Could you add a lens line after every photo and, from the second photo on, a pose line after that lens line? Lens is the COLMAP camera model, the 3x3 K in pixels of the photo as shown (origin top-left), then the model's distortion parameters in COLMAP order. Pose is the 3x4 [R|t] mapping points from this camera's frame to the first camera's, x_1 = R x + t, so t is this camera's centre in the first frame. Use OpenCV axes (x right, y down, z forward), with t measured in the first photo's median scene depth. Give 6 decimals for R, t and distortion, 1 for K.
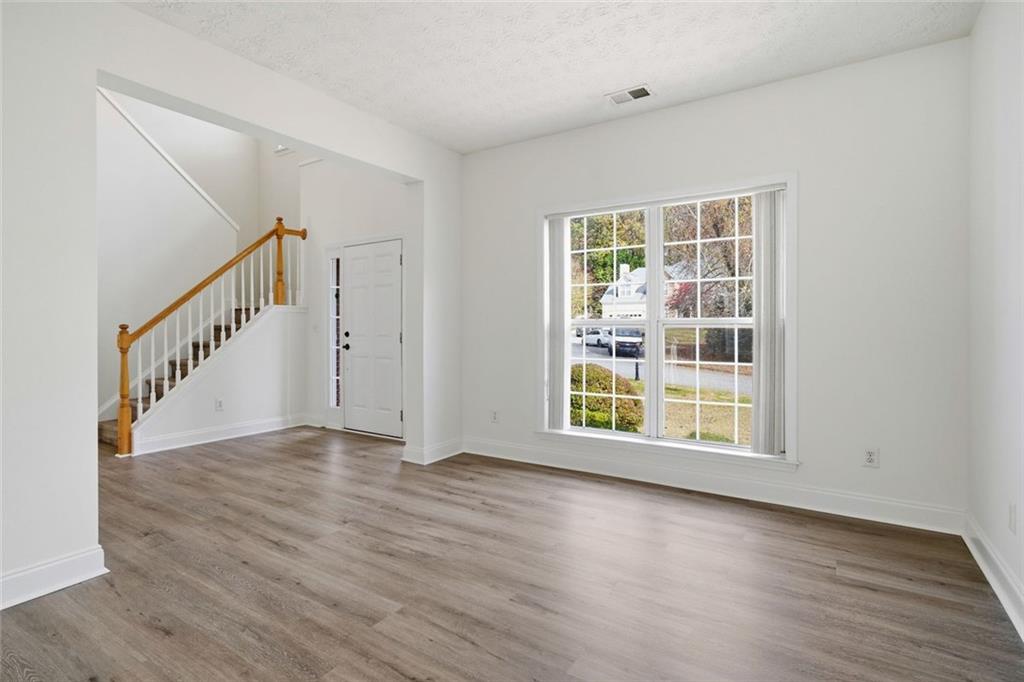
lens RADIAL K [[481.1, 0, 515.4], [0, 481.1, 329.1], [0, 0, 1]] dist [0.002280, 0.001427]
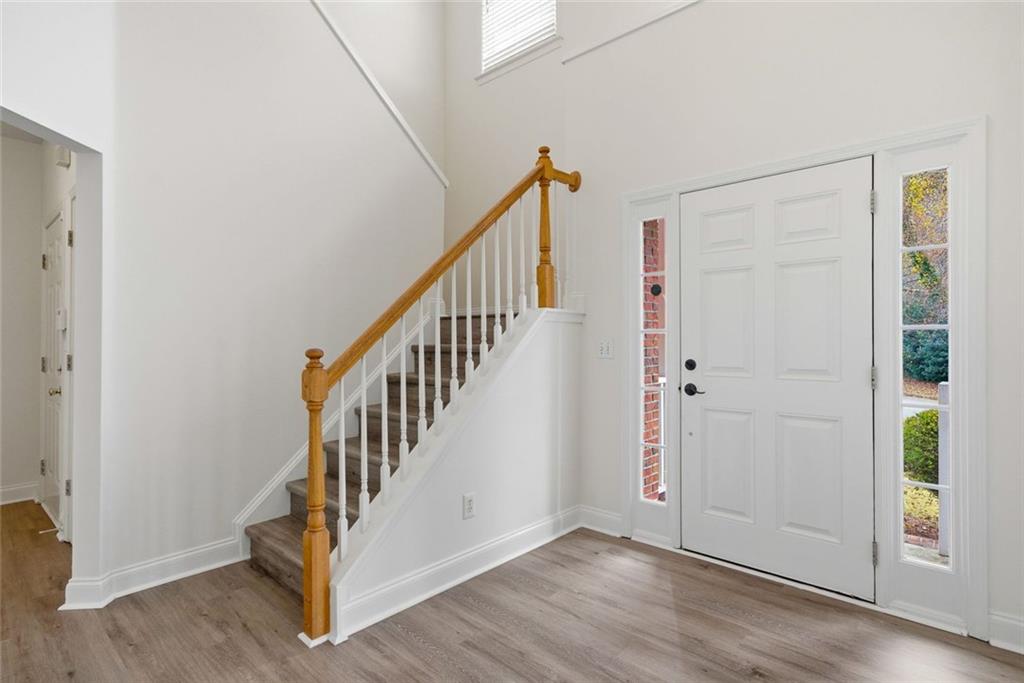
lens RADIAL K [[469.9, 0, 512.0], [0, 469.9, 341.5], [0, 0, 1]] dist [-0.001289, 0.000303]
pose [[0.990553, 0.000096, -0.137128, -0.619690], [0.000010, 1.000000, 0.000773, -0.018308], [0.137128, -0.000767, 0.990553, 0.642251]]
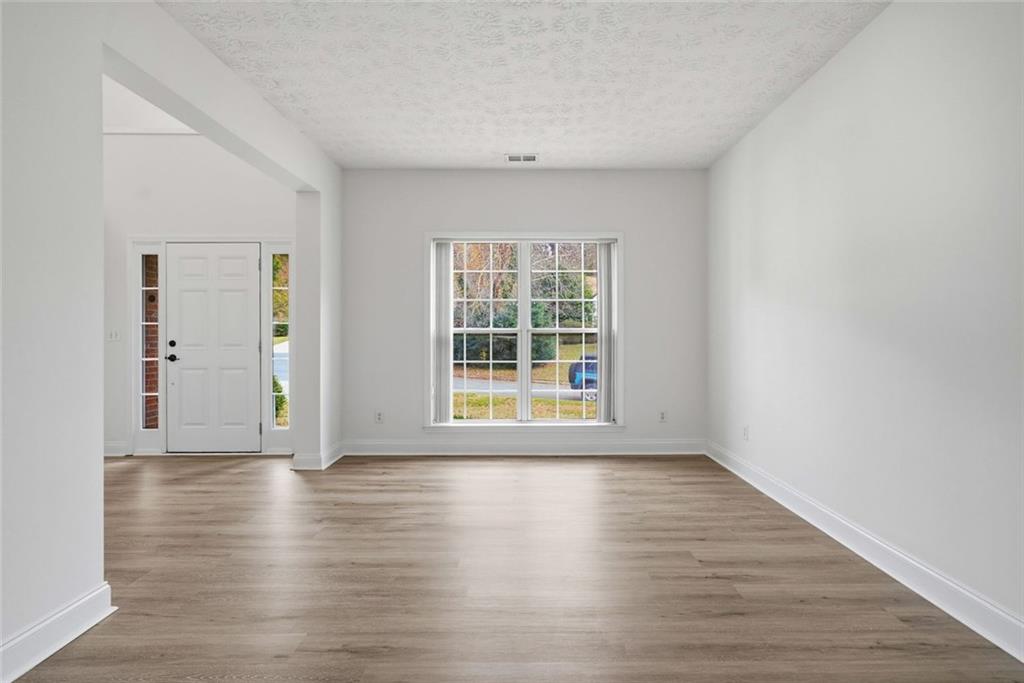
lens RADIAL K [[481.1, 0, 515.4], [0, 481.1, 329.6], [0, 0, 1]] dist [0.002280, 0.001427]
pose [[0.855068, 0.002694, 0.518508, -0.359550], [0.003401, 0.999936, -0.010803, -0.003316], [-0.518504, 0.011001, 0.855004, -0.086058]]
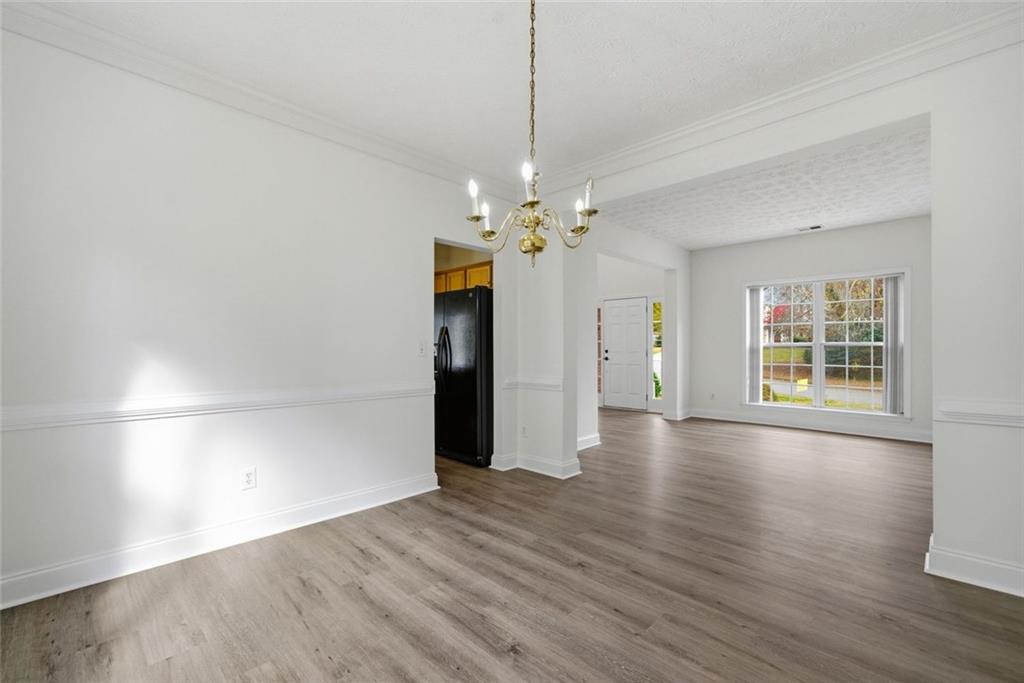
lens RADIAL K [[433.5, 0, 507.8], [0, 433.5, 348.1], [0, 0, 1]] dist [0.016265, 0.000359]
pose [[0.968673, 0.000045, -0.248341, -0.405044], [-0.000852, 0.999995, -0.003143, 0.005777], [0.248340, 0.003256, 0.968667, -0.828668]]
